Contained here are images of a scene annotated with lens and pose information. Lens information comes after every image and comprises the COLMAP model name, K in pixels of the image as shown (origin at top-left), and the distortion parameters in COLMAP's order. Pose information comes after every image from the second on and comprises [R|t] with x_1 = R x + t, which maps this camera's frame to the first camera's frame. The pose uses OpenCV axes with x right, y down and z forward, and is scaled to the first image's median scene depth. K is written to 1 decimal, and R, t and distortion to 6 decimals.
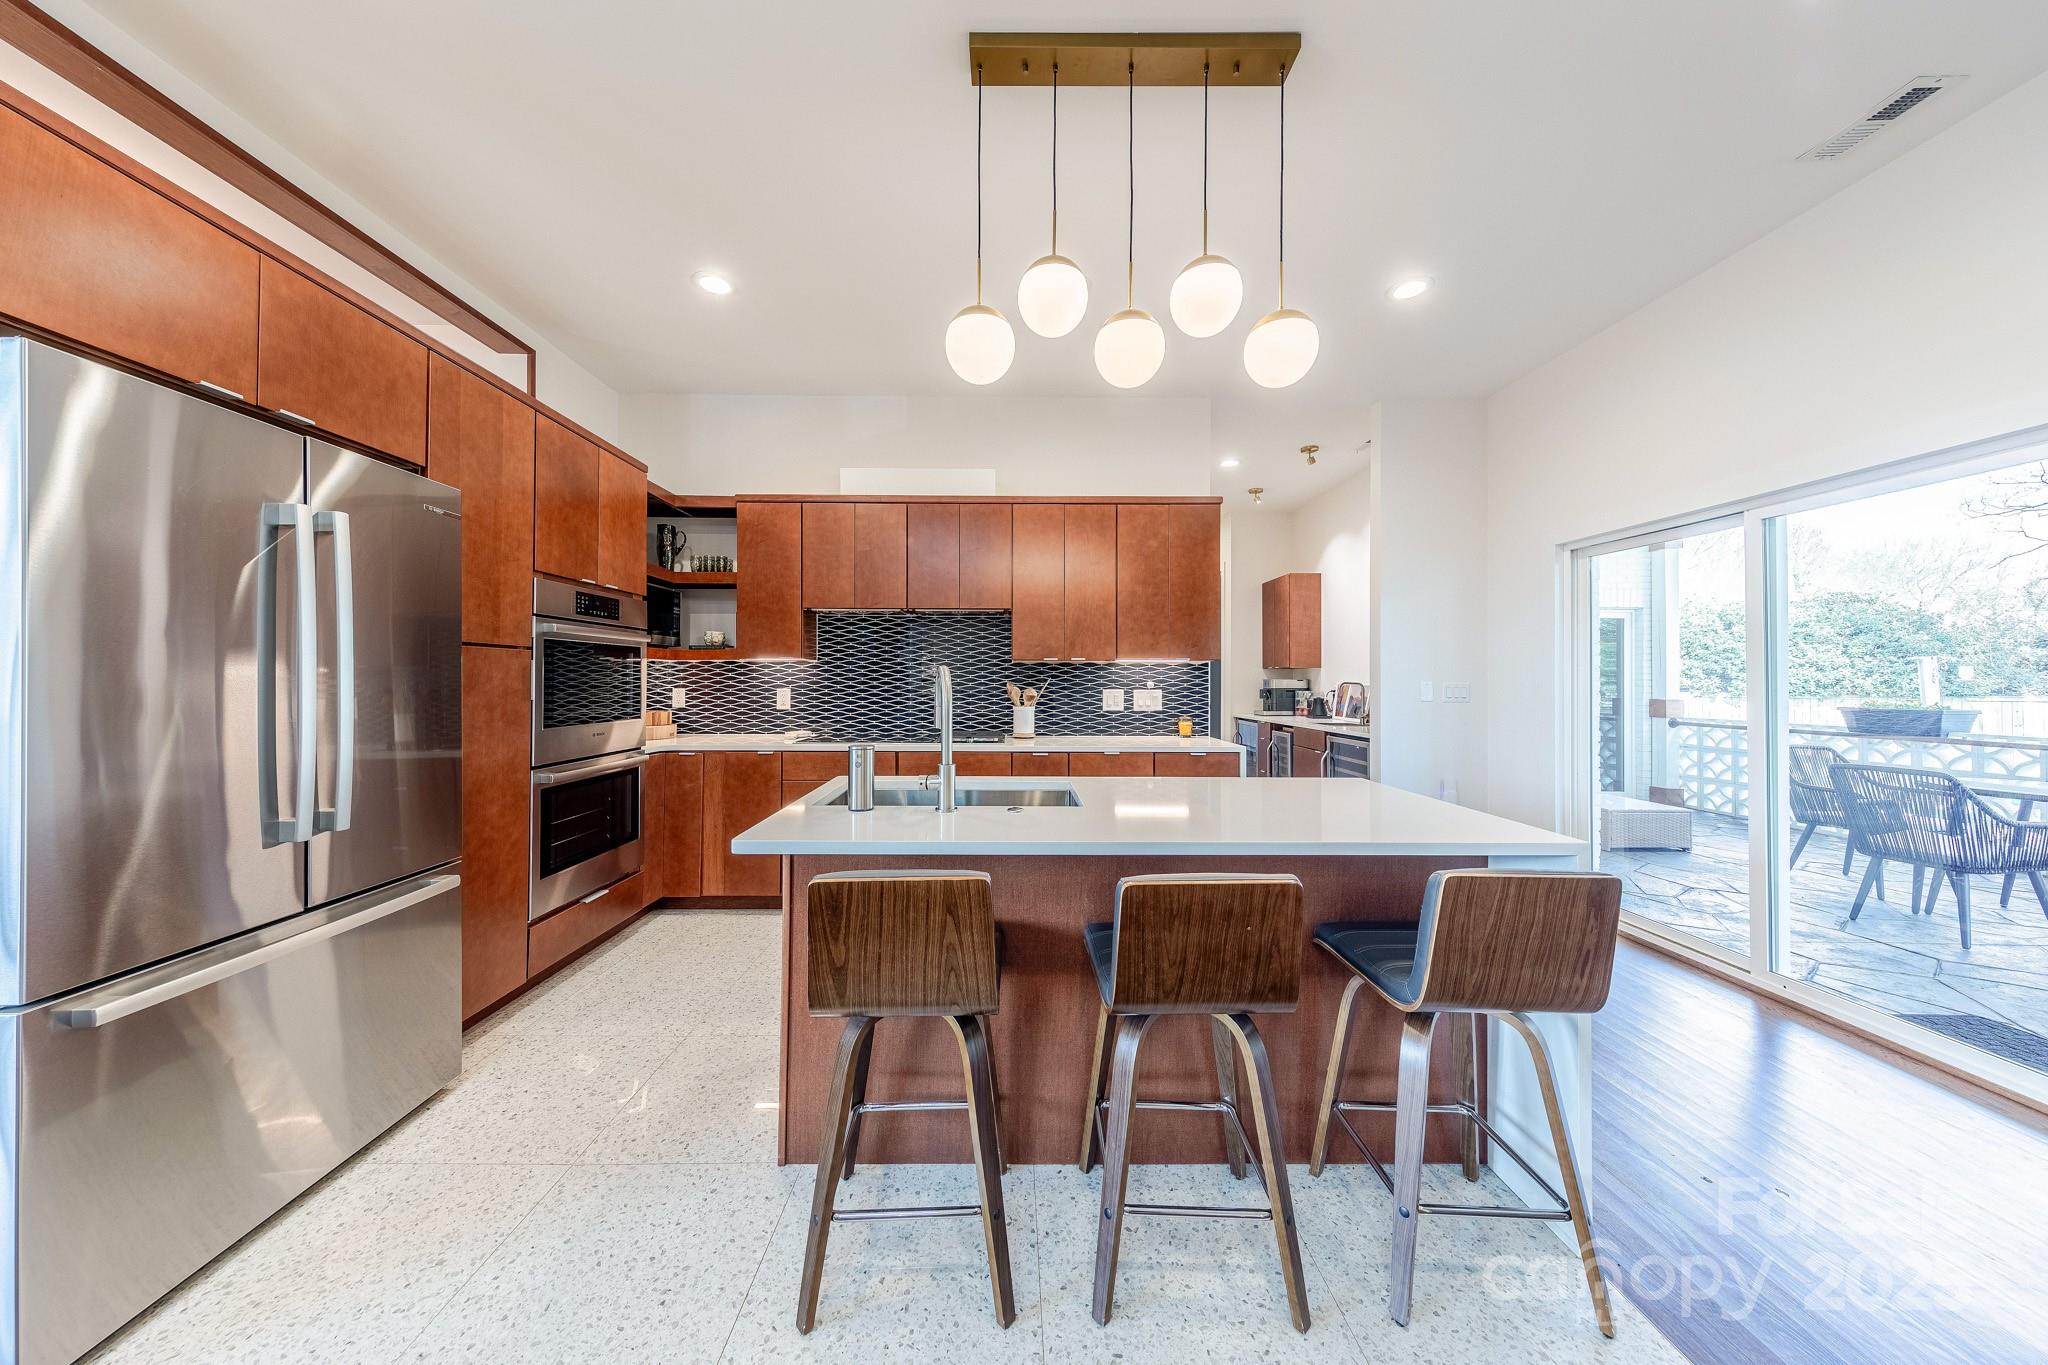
lens RADIAL K [[646.3, 0, 1013.7], [0, 646.3, 677.0], [0, 0, 1]] dist [0.009609, -0.000957]
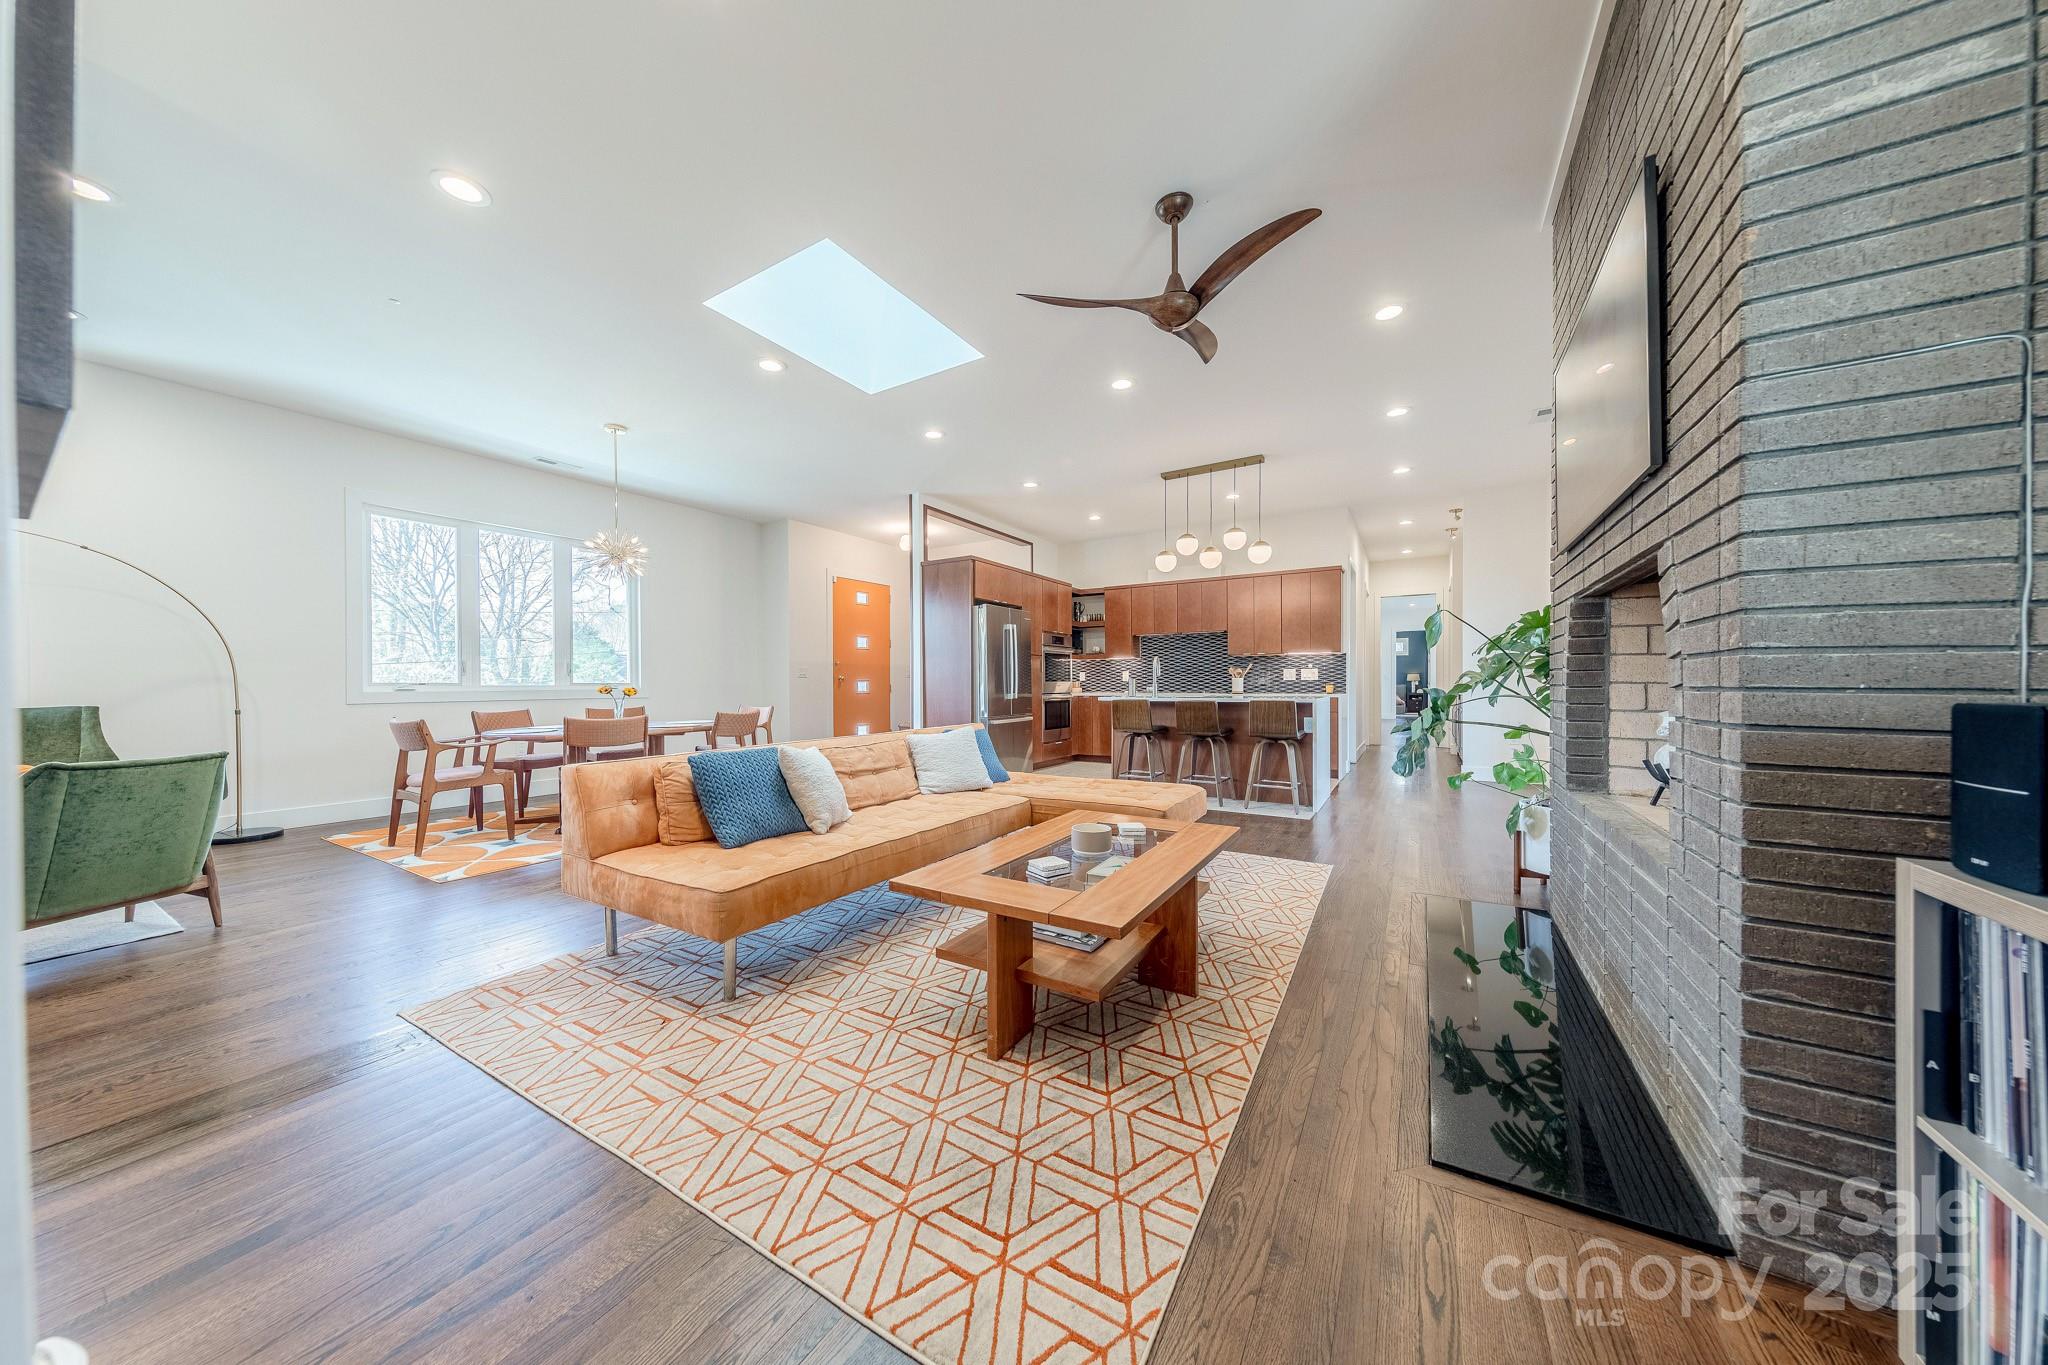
lens RADIAL K [[646.3, 0, 1023.4], [0, 646.3, 684.9], [0, 0, 1]] dist [0.009609, -0.000957]
pose [[0.853570, -0.007349, -0.520926, 0.508155], [0.010487, 0.999940, 0.003077, 0.055461], [0.520872, -0.008089, 0.853596, -1.089469]]
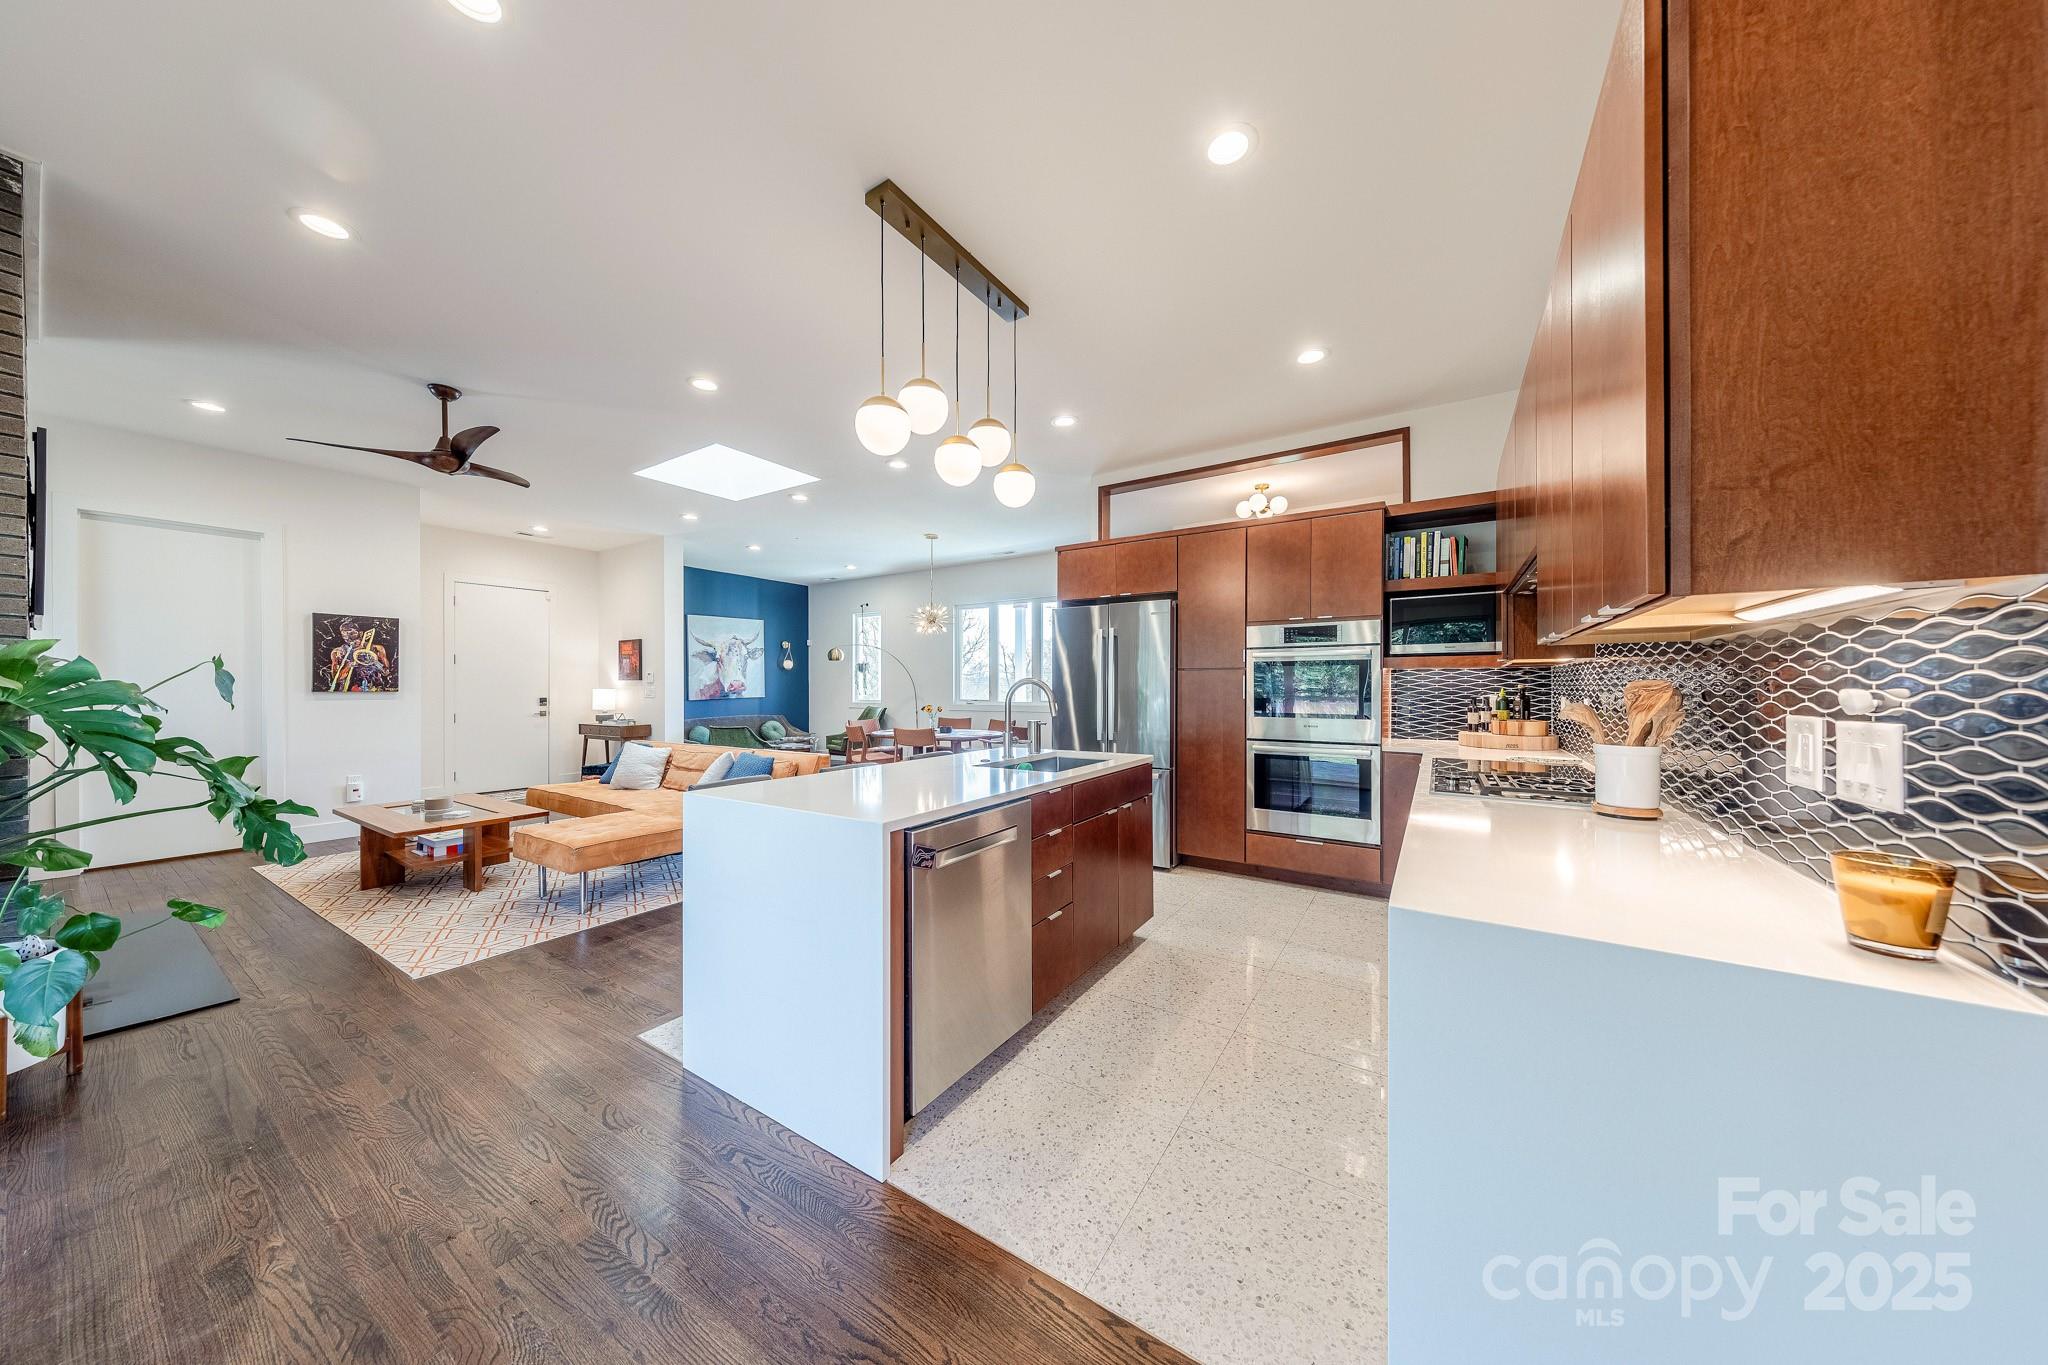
lens RADIAL K [[646.3, 0, 1016.2], [0, 646.3, 685.0], [0, 0, 1]] dist [0.009609, -0.000957]
pose [[-0.556442, -0.006153, -0.830864, 0.641336], [0.002159, 0.999958, -0.008851, 0.007556], [0.830884, -0.006719, -0.556406, 0.928203]]
